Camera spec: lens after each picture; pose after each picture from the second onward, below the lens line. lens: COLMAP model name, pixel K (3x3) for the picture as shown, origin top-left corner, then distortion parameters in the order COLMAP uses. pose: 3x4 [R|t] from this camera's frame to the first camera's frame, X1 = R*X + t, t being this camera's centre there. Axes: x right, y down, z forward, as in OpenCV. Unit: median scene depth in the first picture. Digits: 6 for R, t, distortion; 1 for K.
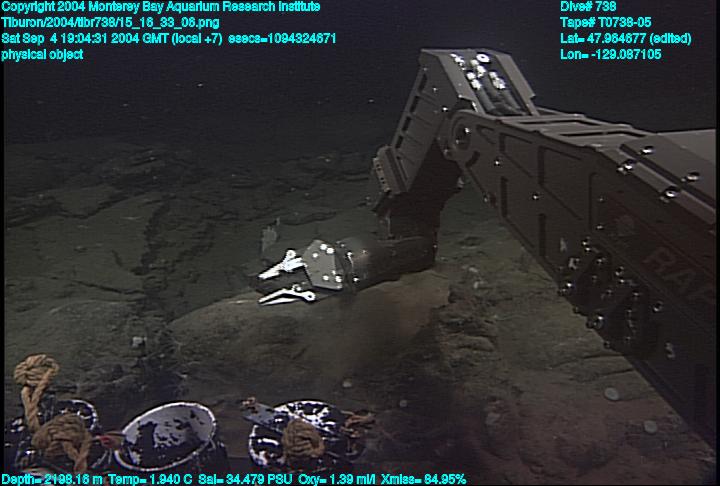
lens RADIAL K [[494.2, 0, 360.0], [0, 494.2, 243.0], [0, 0, 1]] dist [-0.077333, 0.058156]
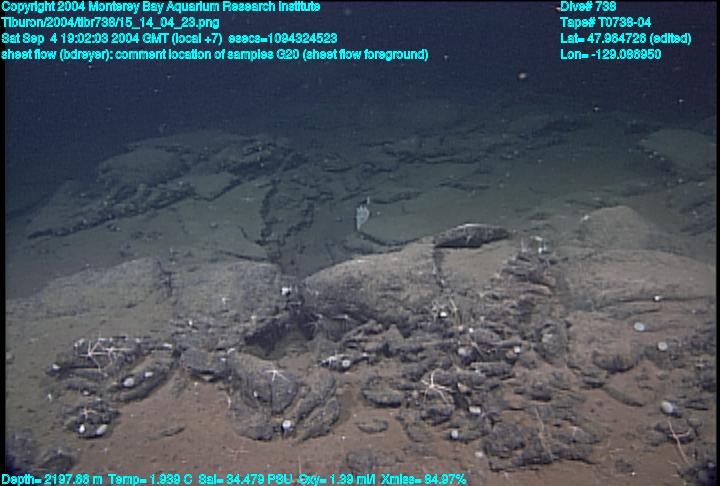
lens RADIAL K [[494.2, 0, 360.0], [0, 494.2, 243.0], [0, 0, 1]] dist [-0.077333, 0.058156]
pose [[0.989516, -0.001467, -0.144413, -0.026222], [0.008077, 0.998946, 0.045194, 0.003275], [0.144195, -0.045887, 0.988485, -0.192343]]
